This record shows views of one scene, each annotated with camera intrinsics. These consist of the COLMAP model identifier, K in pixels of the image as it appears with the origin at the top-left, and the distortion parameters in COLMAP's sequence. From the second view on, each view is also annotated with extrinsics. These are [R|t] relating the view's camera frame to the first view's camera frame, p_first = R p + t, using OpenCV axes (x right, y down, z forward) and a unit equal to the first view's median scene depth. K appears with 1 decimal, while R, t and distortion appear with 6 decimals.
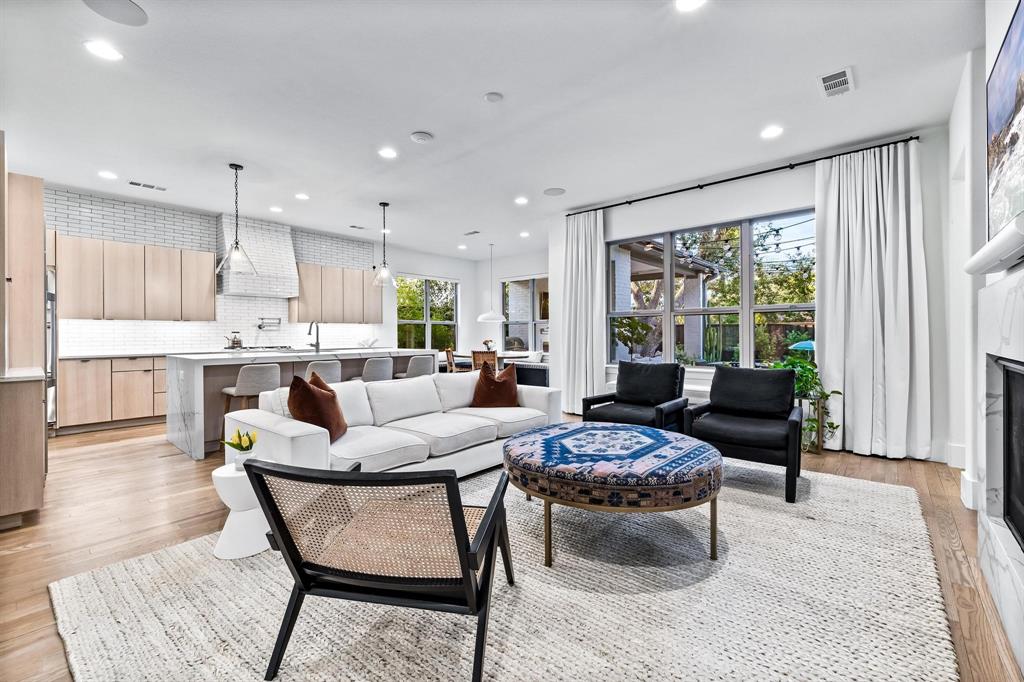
lens RADIAL K [[425.3, 0, 500.9], [0, 425.3, 334.6], [0, 0, 1]] dist [-0.000499, -0.000234]
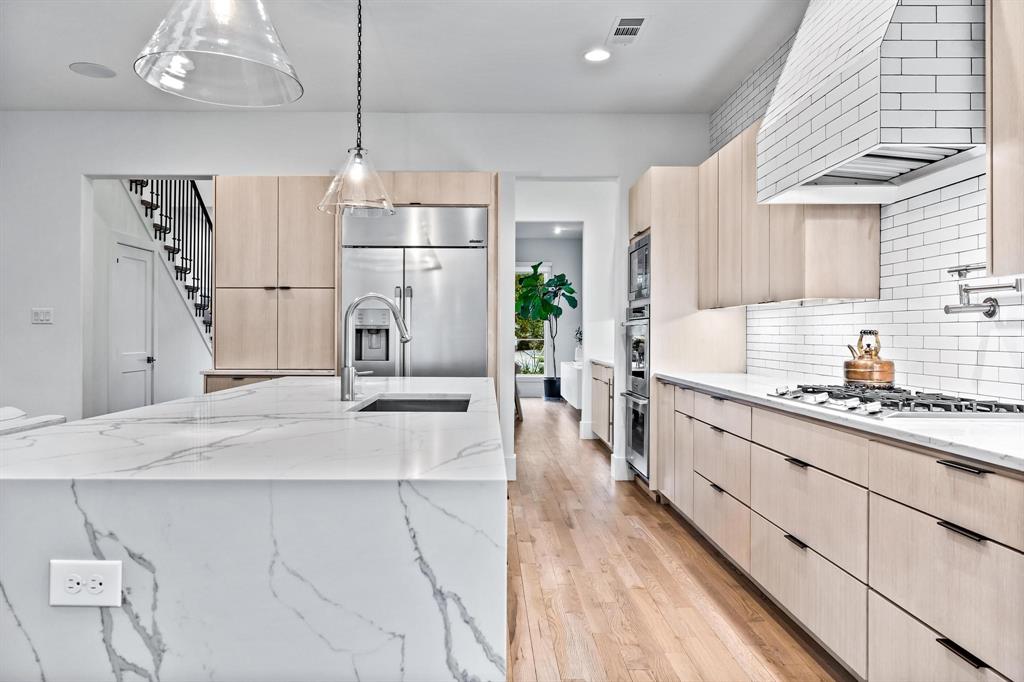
lens RADIAL K [[692.2, 0, 490.5], [0, 692.2, 334.7], [0, 0, 1]] dist [-0.001129, -0.000520]
pose [[-0.738012, 0.001973, -0.674784, -0.152636], [-0.002217, 0.999983, 0.005349, -0.006109], [0.674783, 0.005444, -0.737996, 1.219008]]
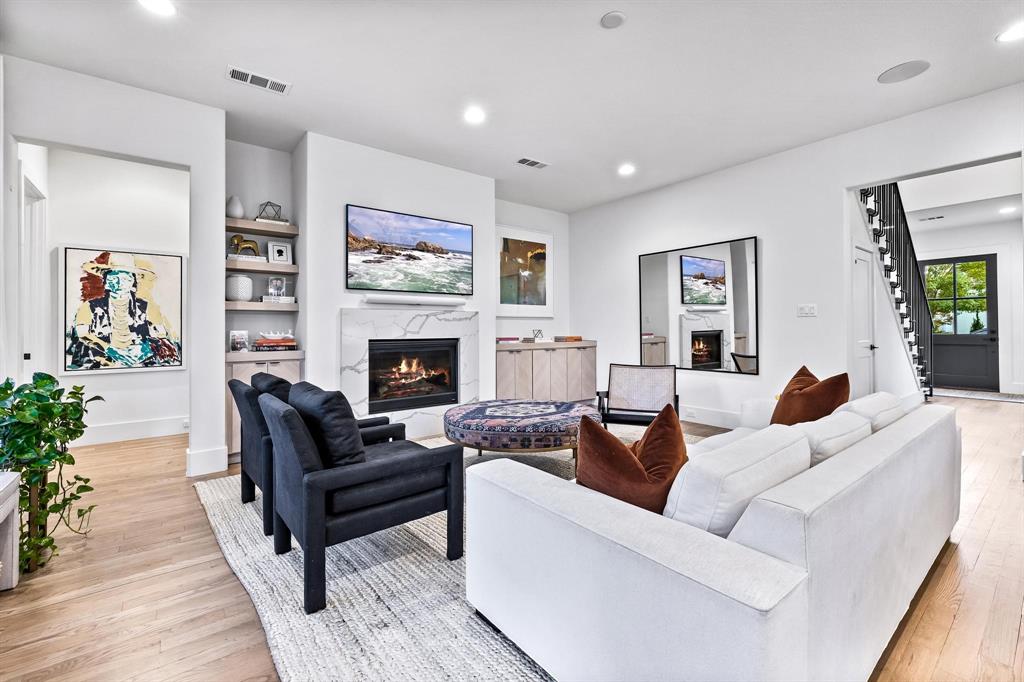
lens RADIAL K [[433.4, 0, 509.0], [0, 433.4, 325.8], [0, 0, 1]] dist [0.000306, -0.000139]
pose [[-0.984837, 0.009405, 0.173228, 0.020492], [0.008754, 0.999951, -0.004522, -0.000496], [-0.173262, -0.002937, -0.984871, 0.934123]]
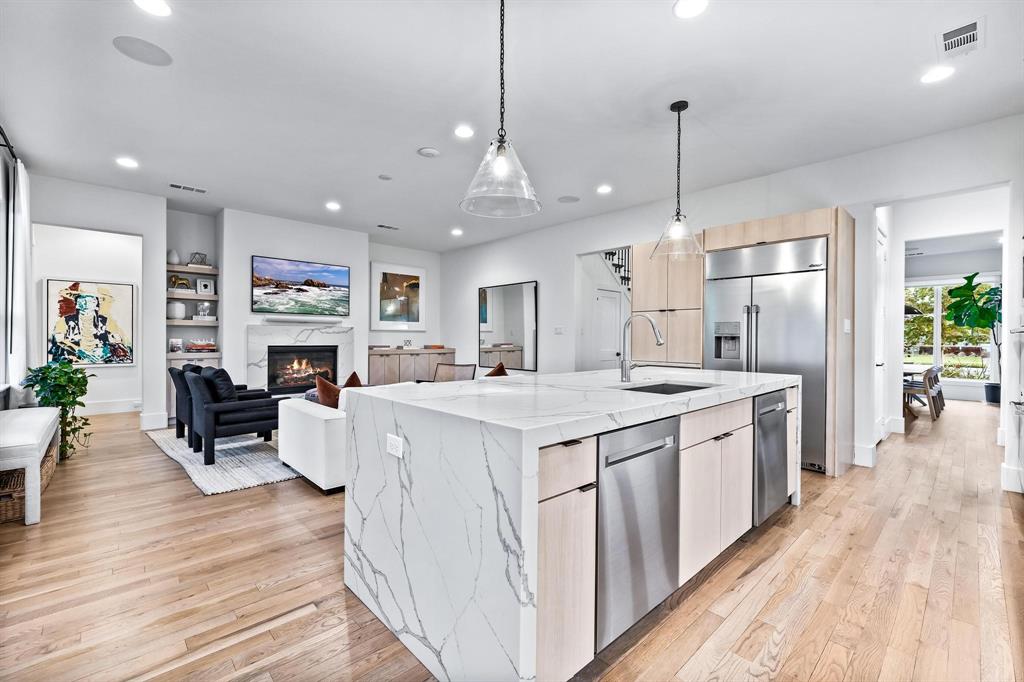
lens RADIAL K [[435.6, 0, 508.2], [0, 435.6, 341.4], [0, 0, 1]] dist [0.000061, 0.000072]
pose [[-0.996322, -0.004033, 0.085590, -0.295712], [-0.003137, 0.999939, 0.010595, -0.006480], [-0.085628, 0.010288, -0.996274, 1.275285]]
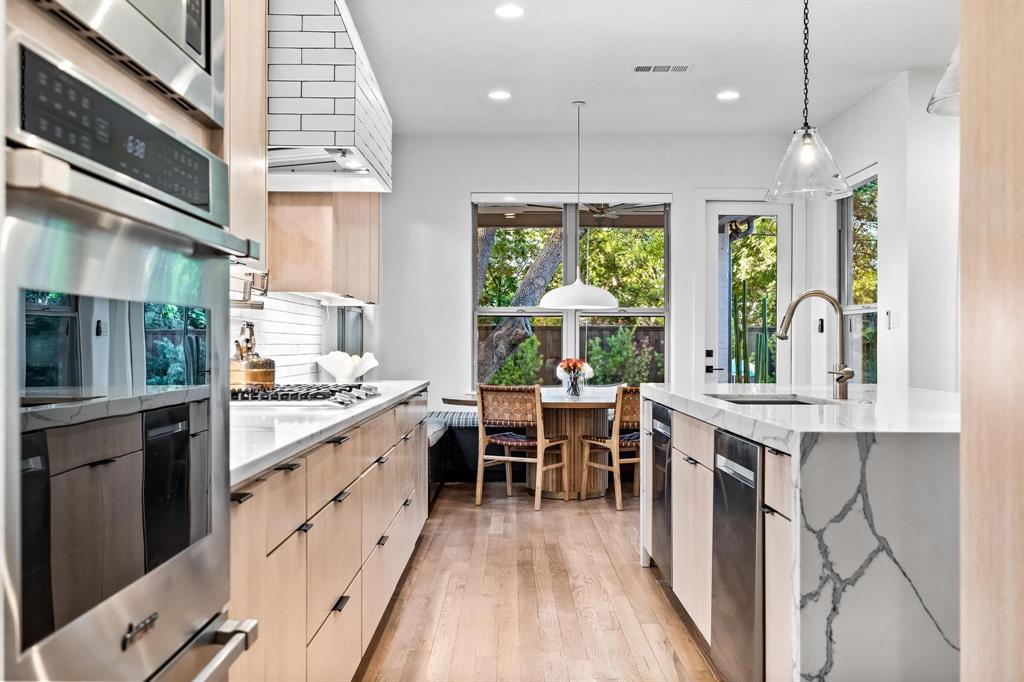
lens RADIAL K [[1006.5, 0, 512.0], [0, 1006.5, 341.0], [0, 0, 1]] dist [0.002366, -0.001154]
pose [[0.736181, 0.008545, 0.676730, -0.920539], [-0.004685, 0.999961, -0.007529, 0.006252], [-0.676768, 0.002372, 0.736192, 0.542057]]
